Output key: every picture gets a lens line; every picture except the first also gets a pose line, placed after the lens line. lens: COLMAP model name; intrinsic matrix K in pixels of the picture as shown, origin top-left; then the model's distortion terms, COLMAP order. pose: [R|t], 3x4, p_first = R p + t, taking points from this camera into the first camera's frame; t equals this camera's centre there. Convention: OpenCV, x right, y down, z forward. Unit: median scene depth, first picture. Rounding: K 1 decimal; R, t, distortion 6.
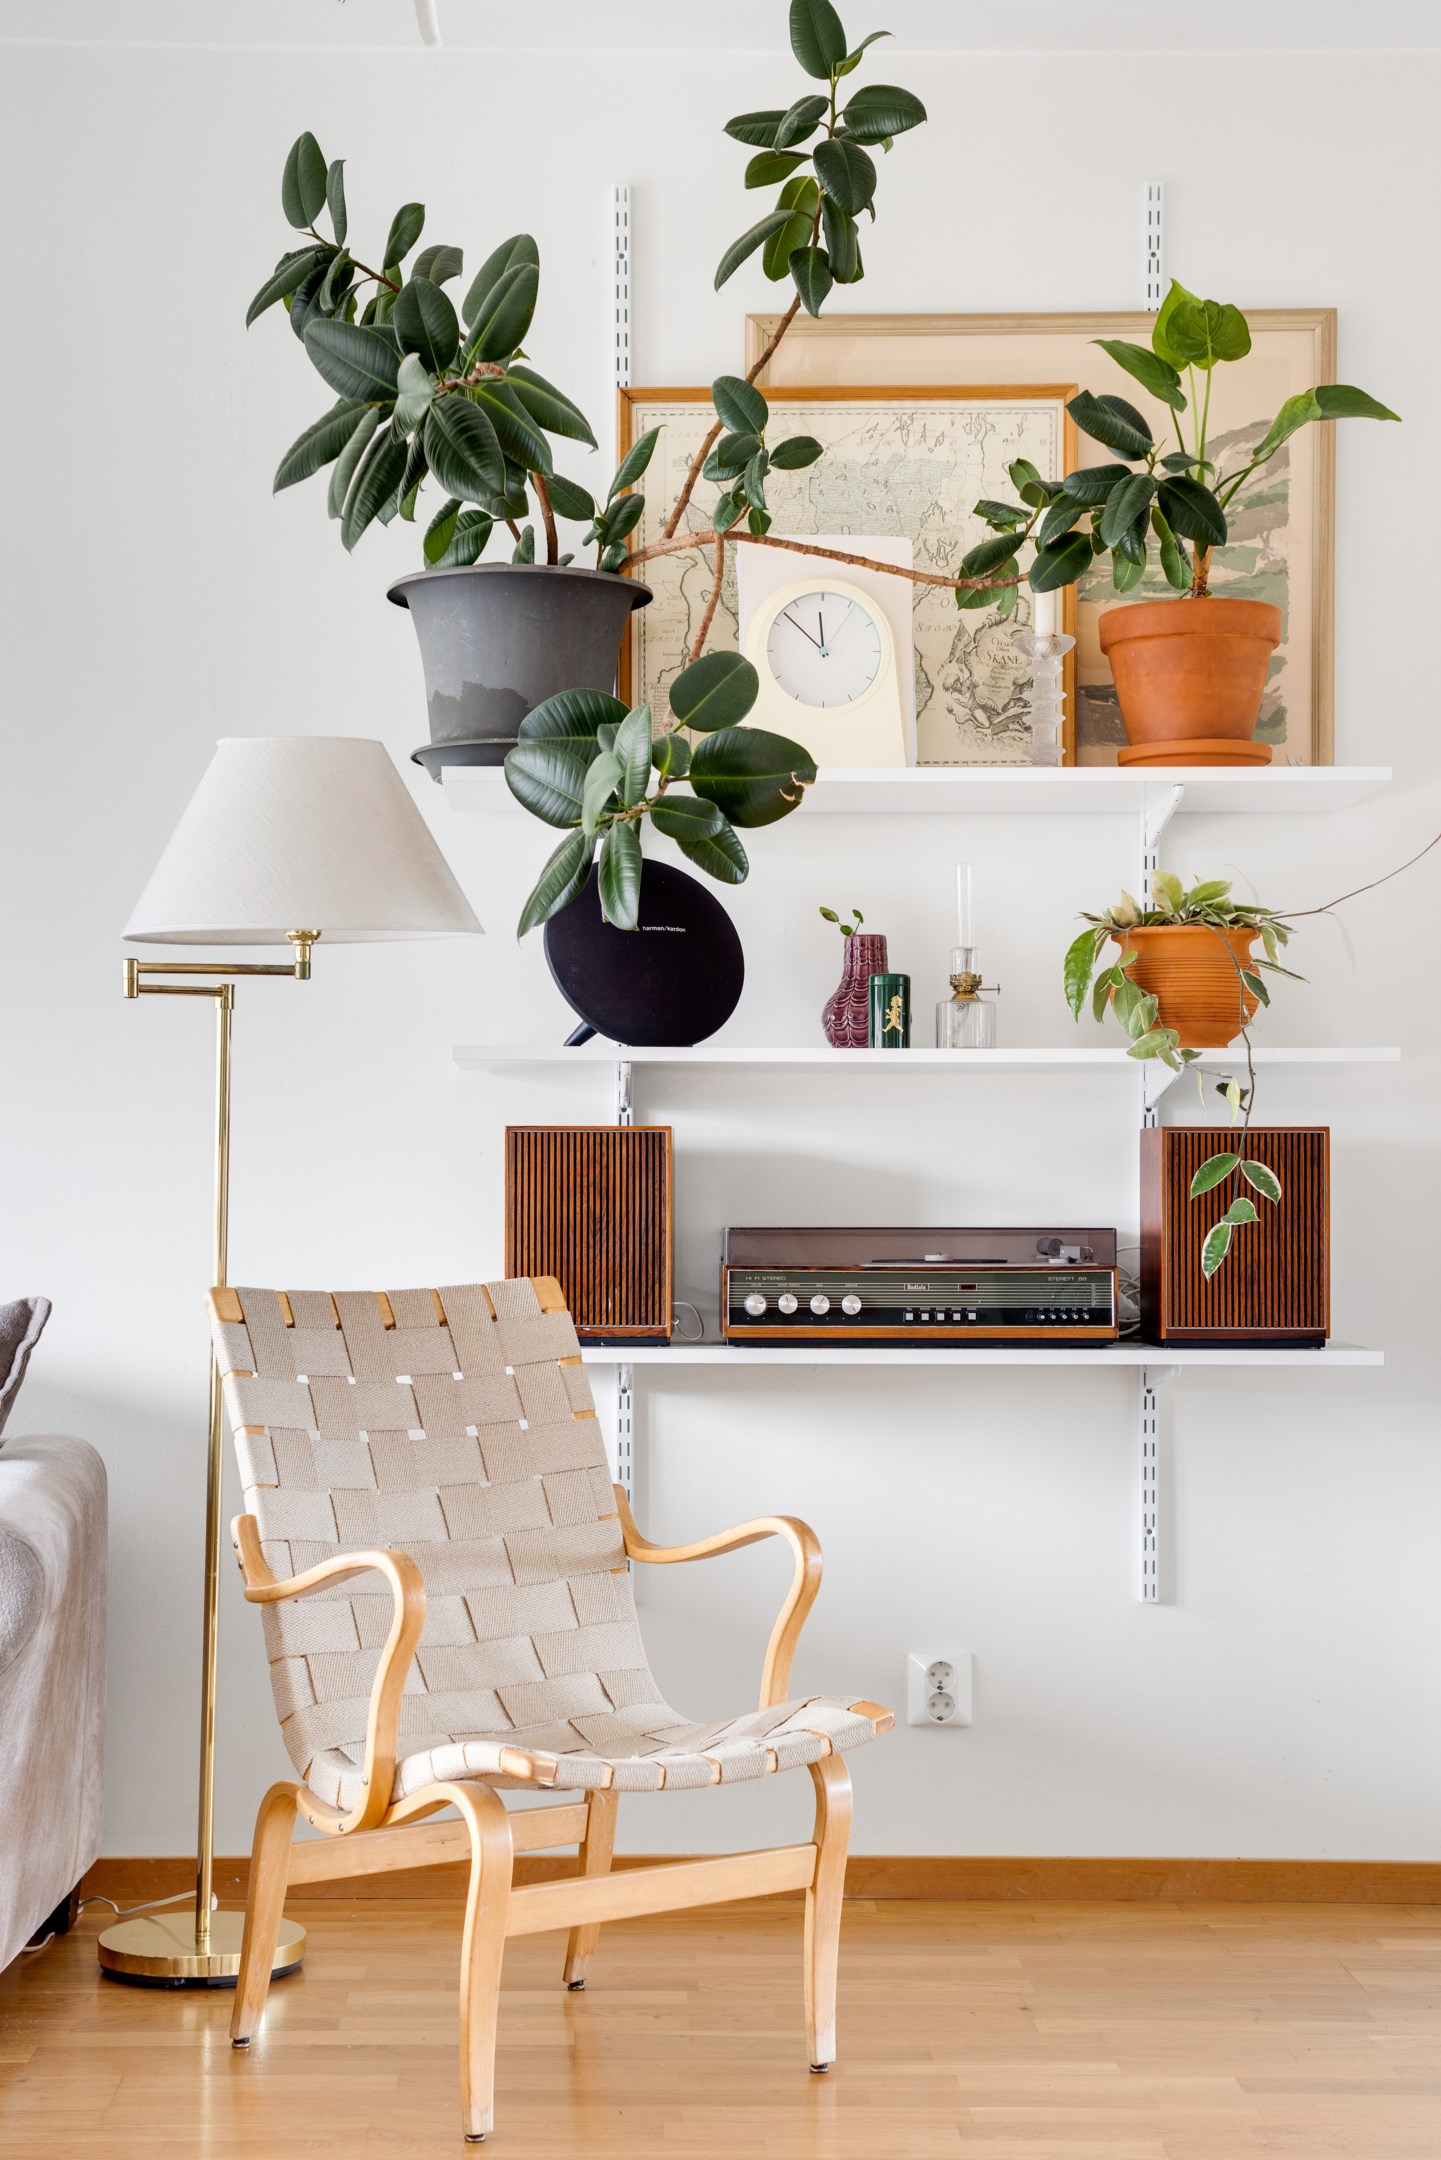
lens RADIAL K [[3511.9, 0, 556.2], [0, 3511.9, 1179.2], [0, 0, 1]] dist [0.132230, 0.000000]
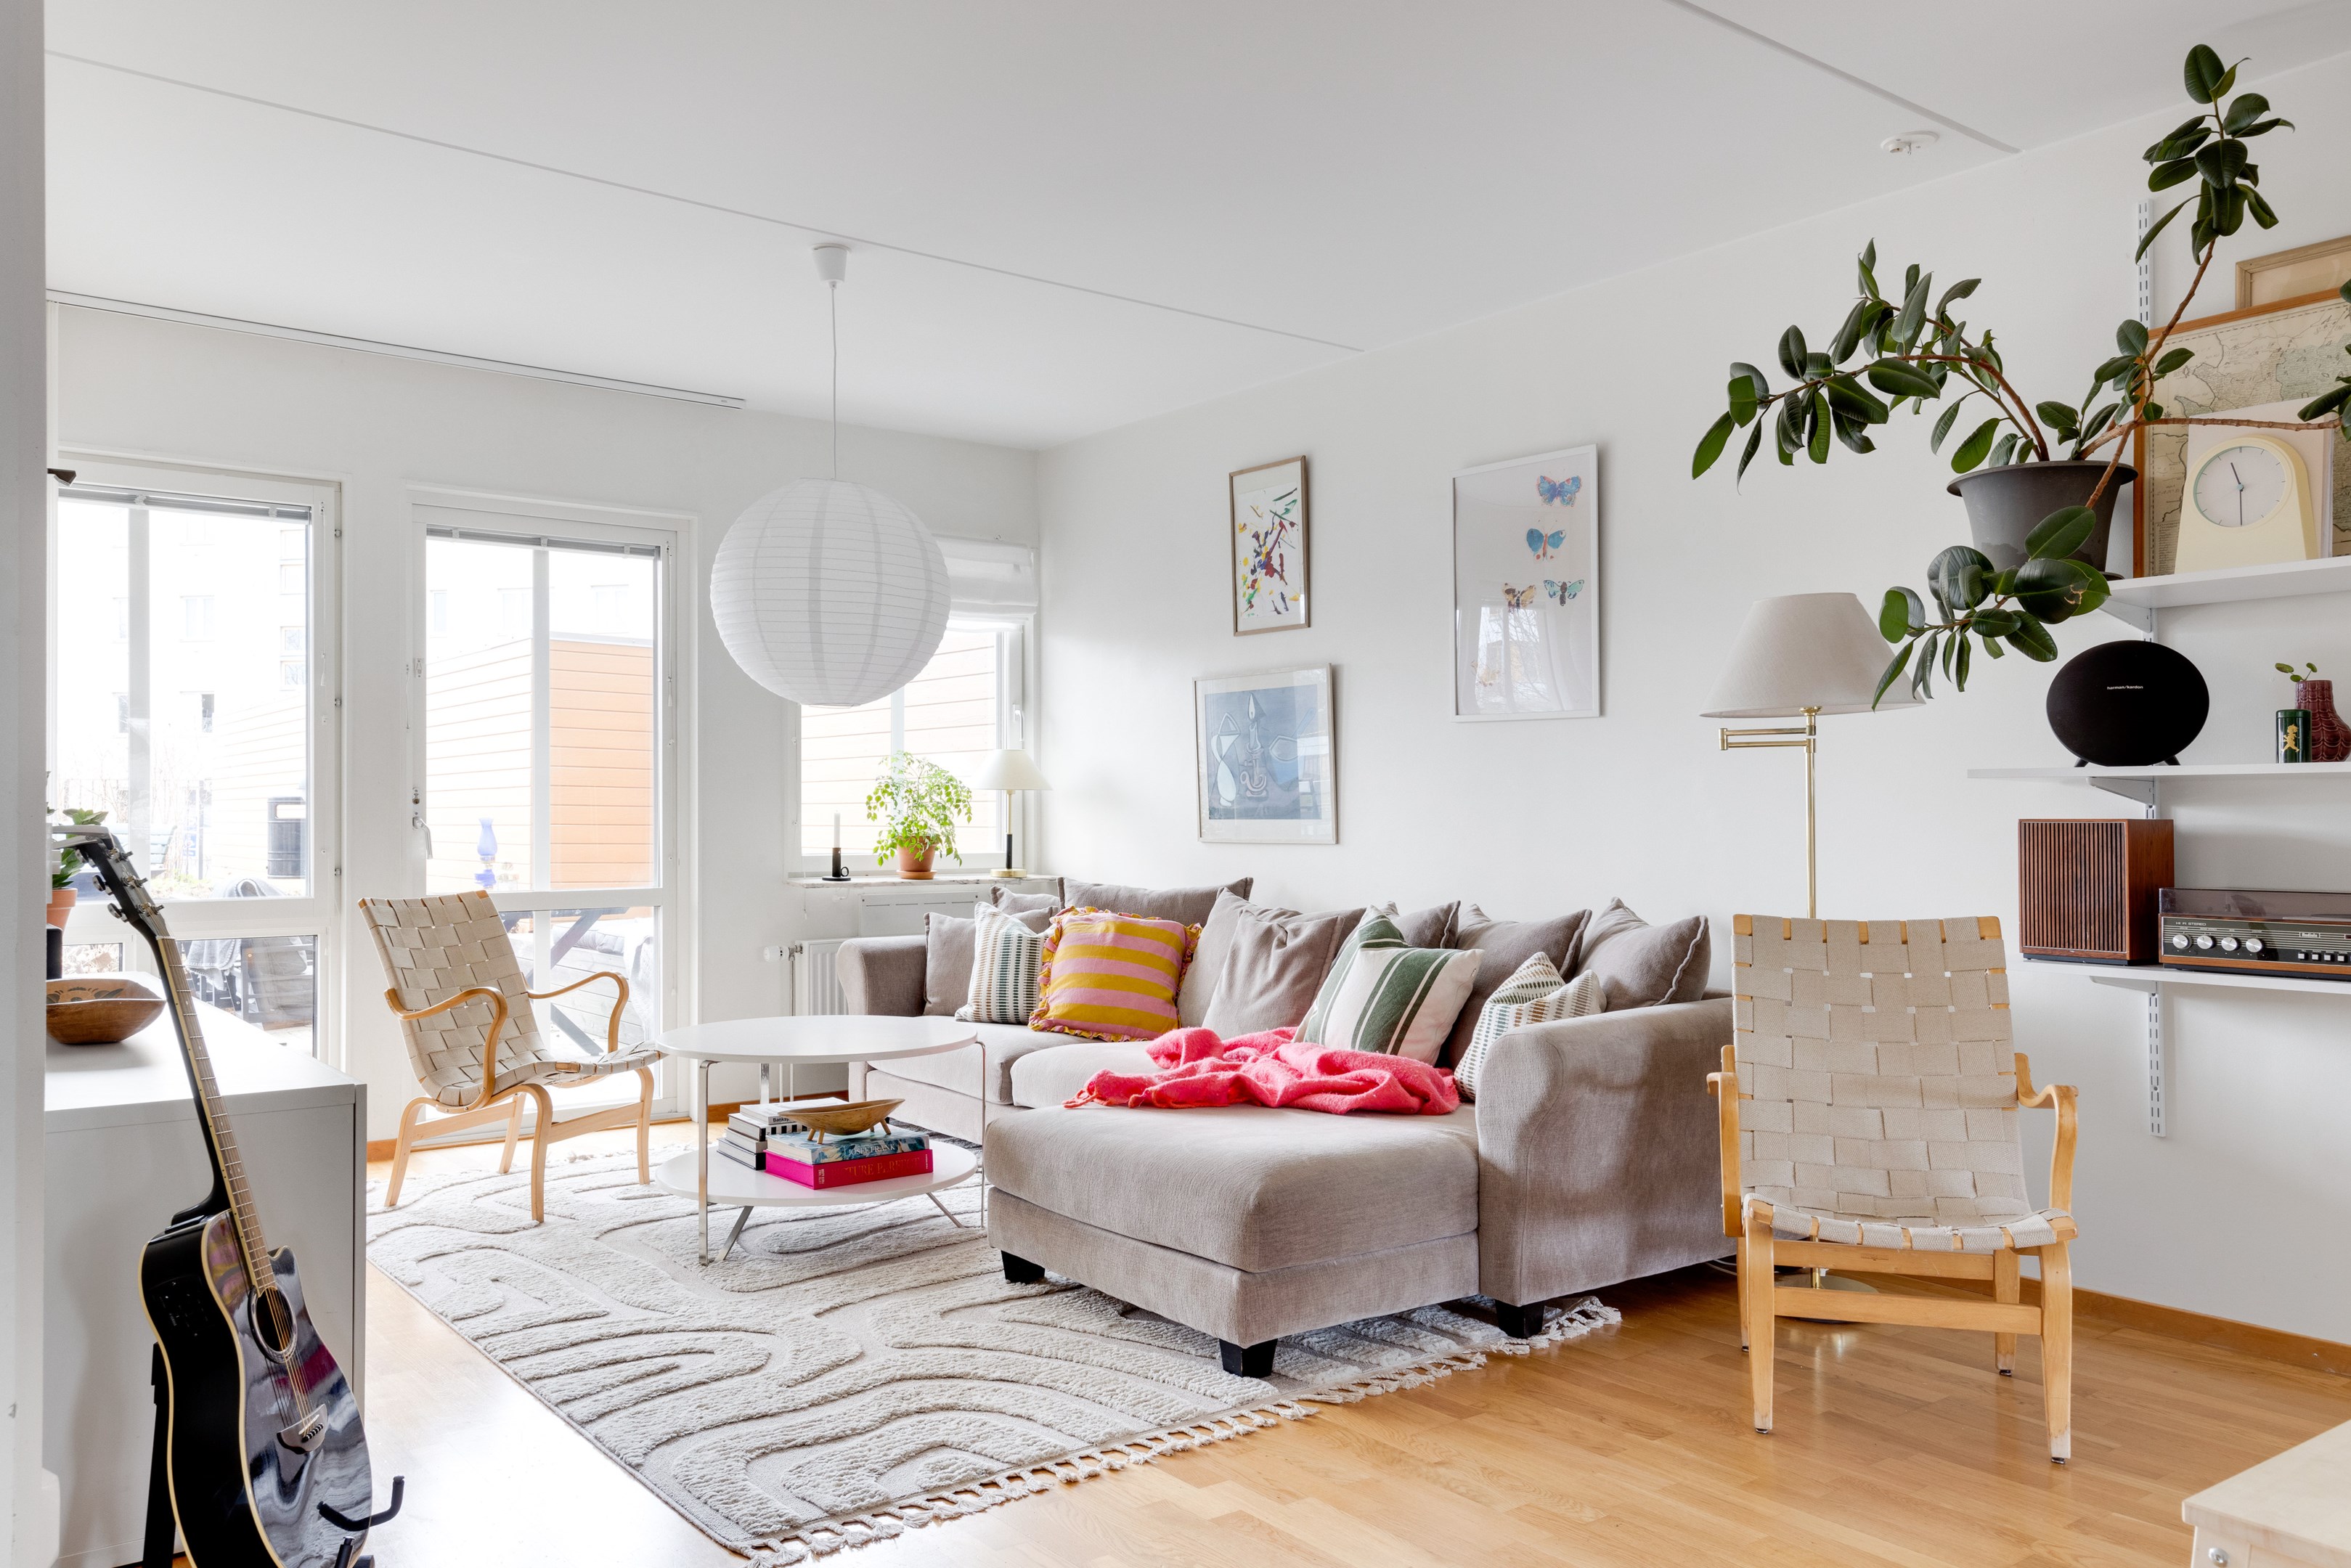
lens RADIAL K [[1722.0, 0, 1143.8], [0, 1722.0, 794.3], [0, 0, 1]] dist [0.002842, 0.011846]
pose [[0.595953, -0.014594, -0.802886, 0.377830], [-0.001809, 0.999808, -0.019516, -0.010654], [0.803017, 0.013083, 0.595813, 0.228127]]
